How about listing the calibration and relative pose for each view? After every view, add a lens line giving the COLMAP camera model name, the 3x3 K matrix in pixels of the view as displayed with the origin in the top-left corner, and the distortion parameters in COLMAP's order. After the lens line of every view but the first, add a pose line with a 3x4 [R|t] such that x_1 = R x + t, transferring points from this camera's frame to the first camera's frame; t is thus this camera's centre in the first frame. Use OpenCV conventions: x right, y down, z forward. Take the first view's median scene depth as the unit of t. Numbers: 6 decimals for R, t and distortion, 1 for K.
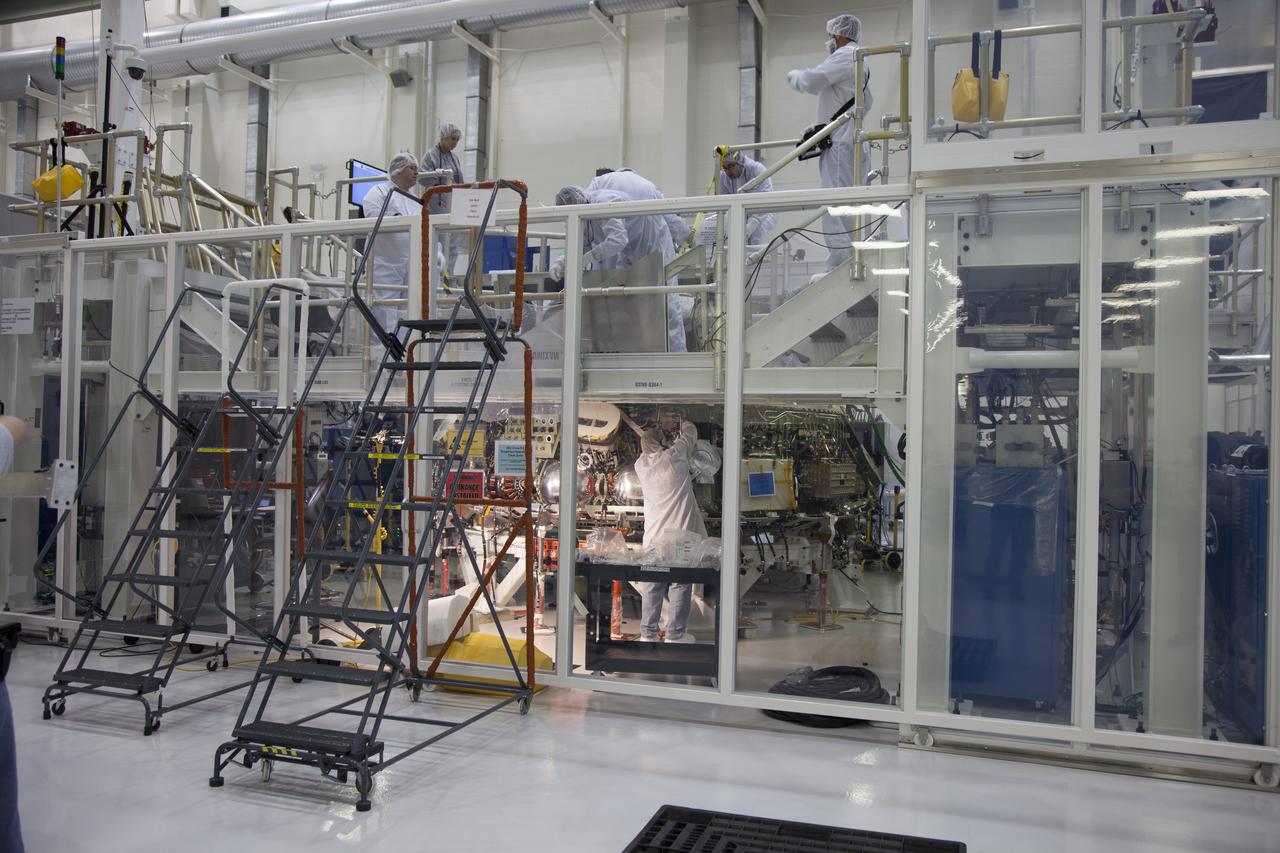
lens RADIAL K [[1017.3, 0, 640.0], [0, 1017.3, 426.5], [0, 0, 1]] dist [-0.072637, 0.085894]
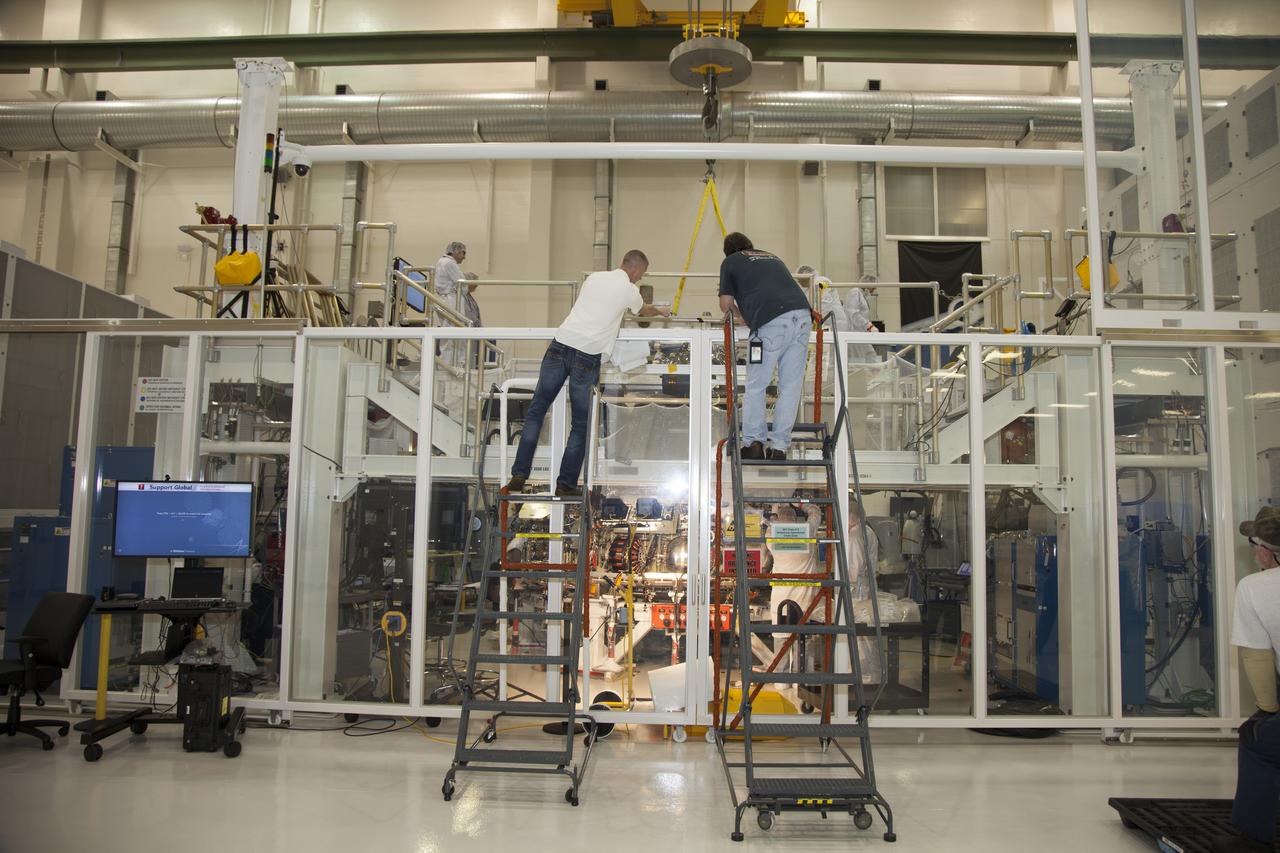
lens RADIAL K [[883.4, 0, 640.0], [0, 883.4, 426.5], [0, 0, 1]] dist [-0.118662, 0.069626]
pose [[0.950325, 0.025544, 0.310209, -0.468630], [-0.002331, 0.997183, -0.074972, -0.016841], [-0.311250, 0.070524, 0.947708, 0.048760]]
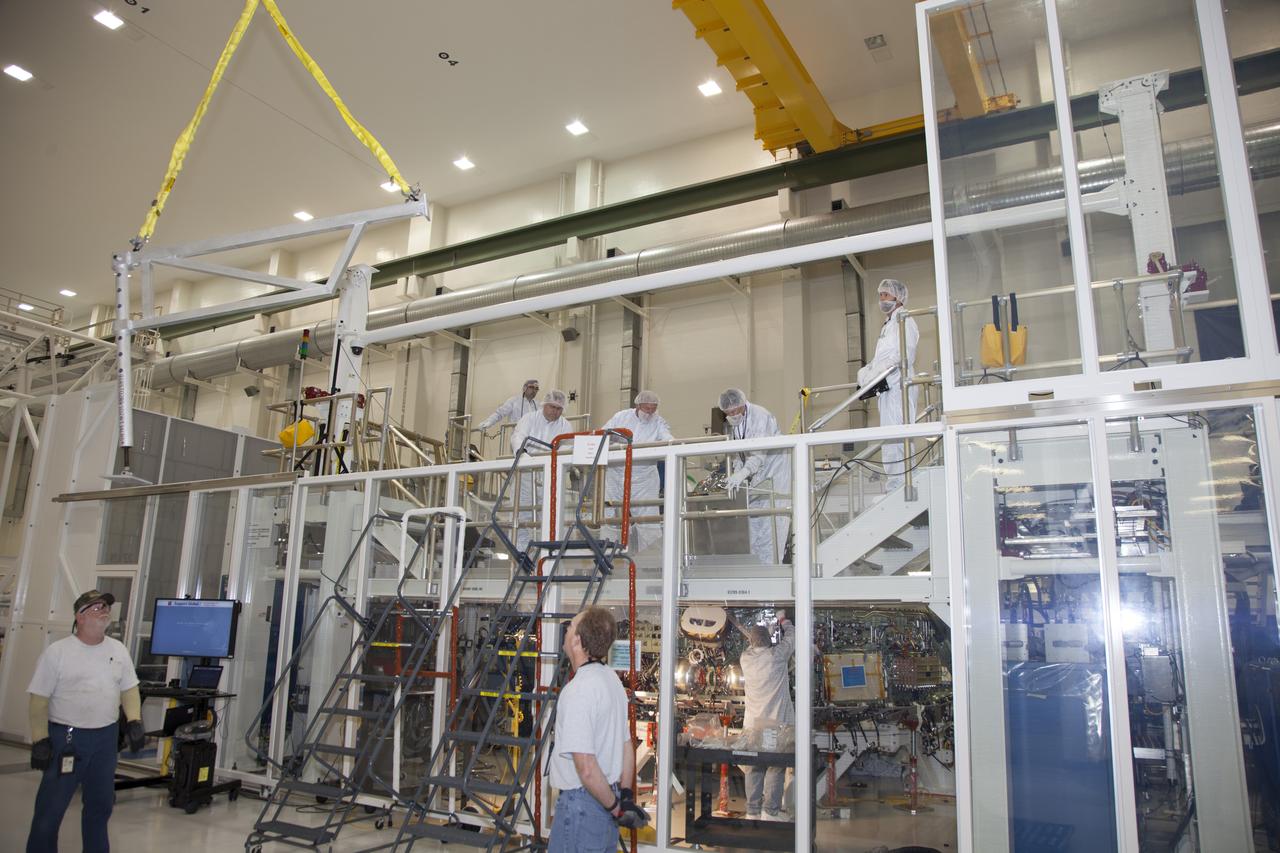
lens RADIAL K [[883.4, 0, 640.0], [0, 883.4, 426.5], [0, 0, 1]] dist [-0.118662, 0.069626]
pose [[0.986709, -0.032524, -0.159208, 0.053255], [-0.002102, 0.977129, -0.212639, -0.009843], [0.162483, 0.210147, 0.964073, -0.037480]]
